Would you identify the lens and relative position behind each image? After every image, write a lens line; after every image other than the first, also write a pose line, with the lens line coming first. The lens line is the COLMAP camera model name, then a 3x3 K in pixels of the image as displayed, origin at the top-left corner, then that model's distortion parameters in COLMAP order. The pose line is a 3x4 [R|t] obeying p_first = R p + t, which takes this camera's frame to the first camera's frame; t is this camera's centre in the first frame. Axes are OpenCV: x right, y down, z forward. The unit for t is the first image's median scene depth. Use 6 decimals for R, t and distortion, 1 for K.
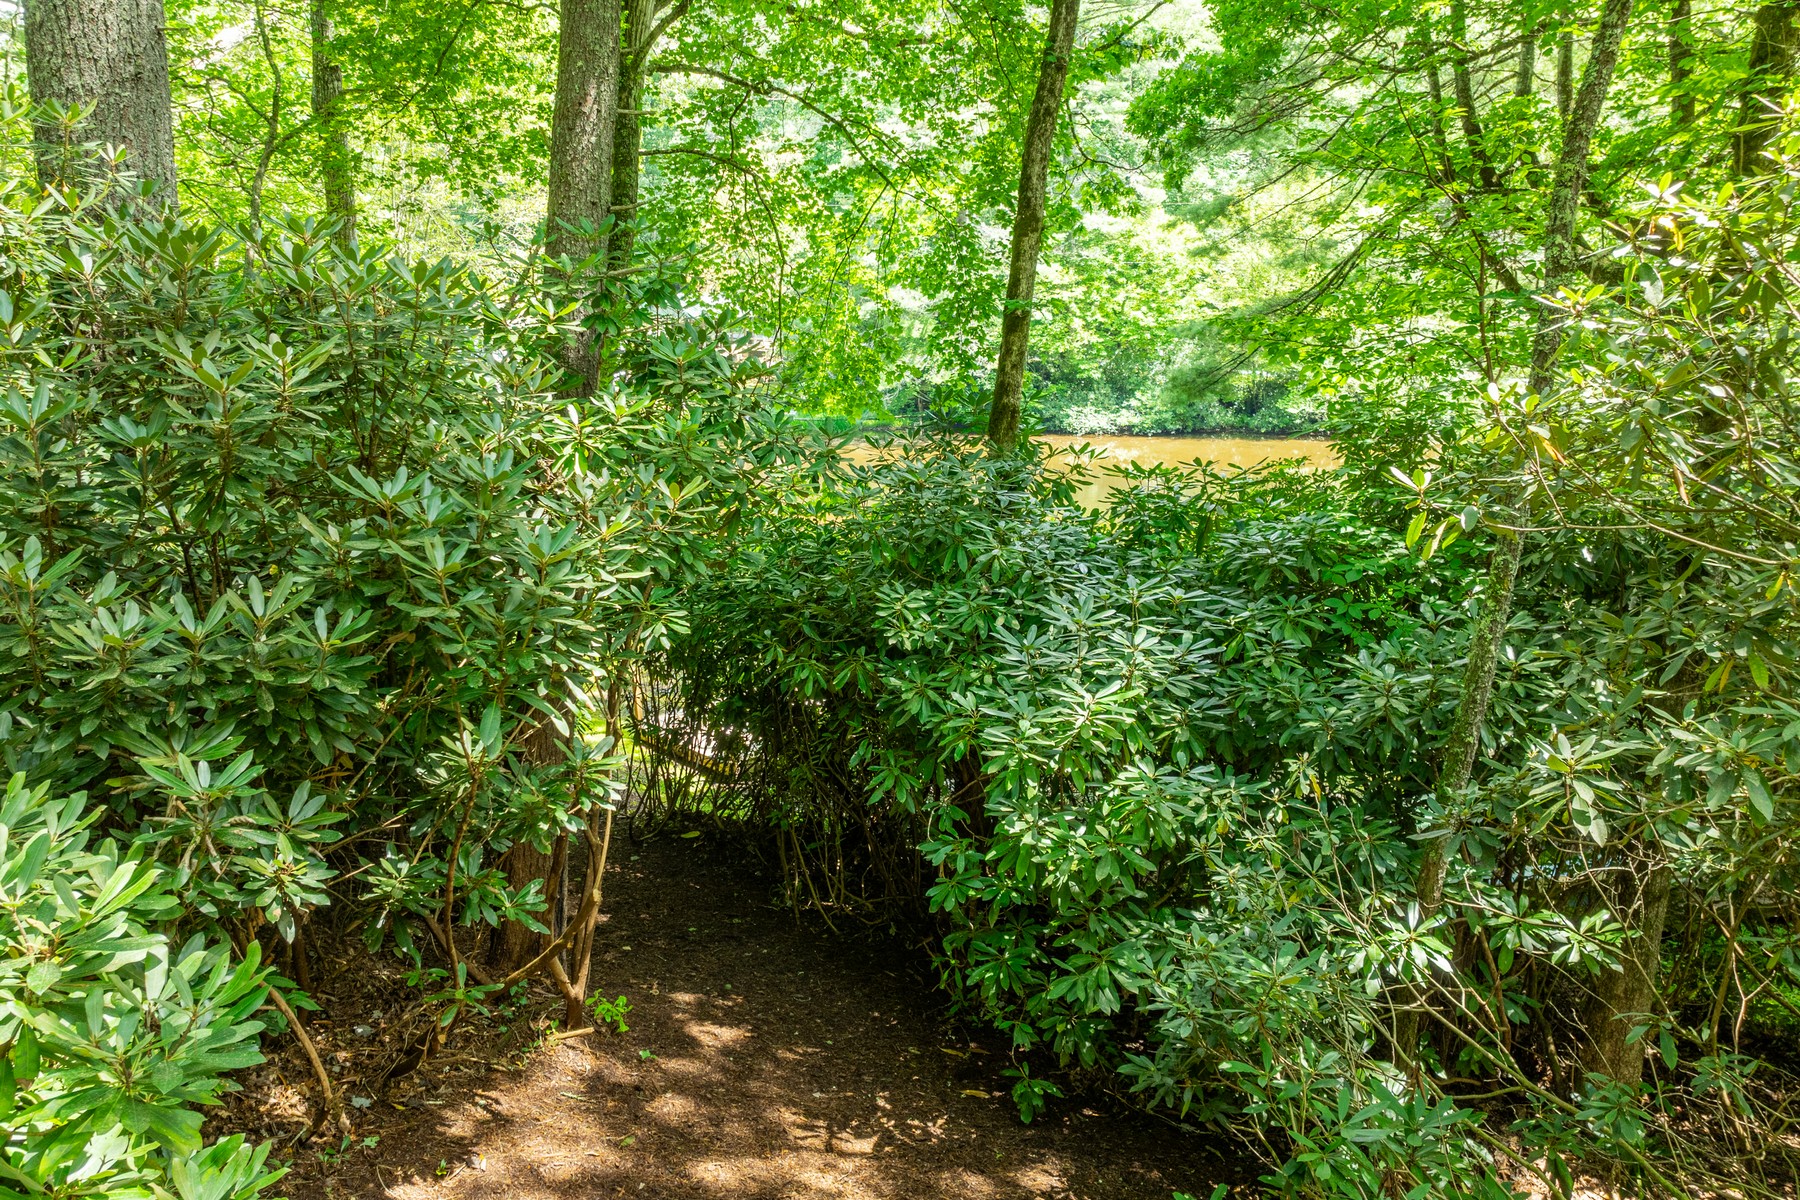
lens RADIAL K [[1259.7, 0, 901.4], [0, 1259.7, 600.2], [0, 0, 1]] dist [0.000496, 0.000128]
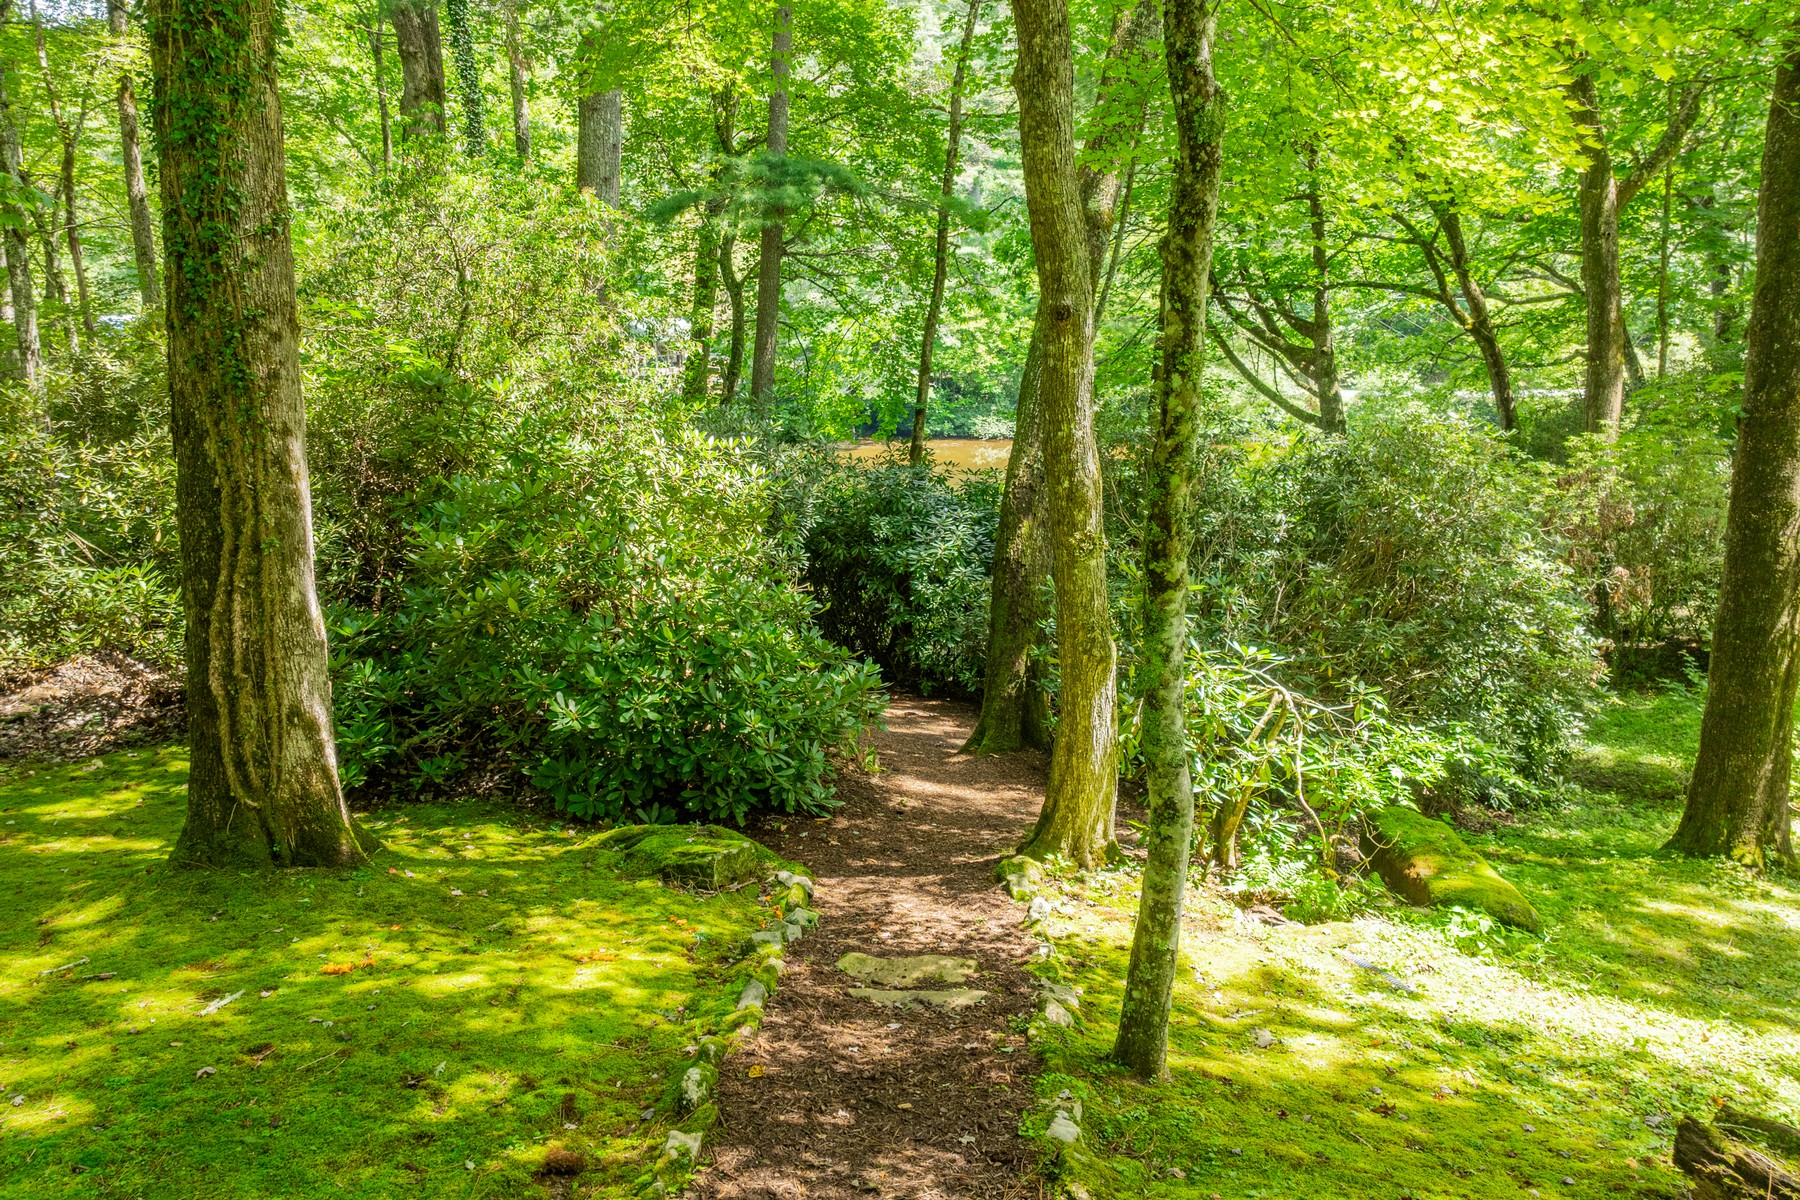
lens RADIAL K [[1259.7, 0, 898.9], [0, 1259.7, 598.5], [0, 0, 1]] dist [0.000496, 0.000128]
pose [[0.998271, -0.014039, 0.057083, -0.065864], [0.013963, 0.999901, 0.001722, 0.094886], [-0.057102, -0.000922, 0.998368, -0.994009]]
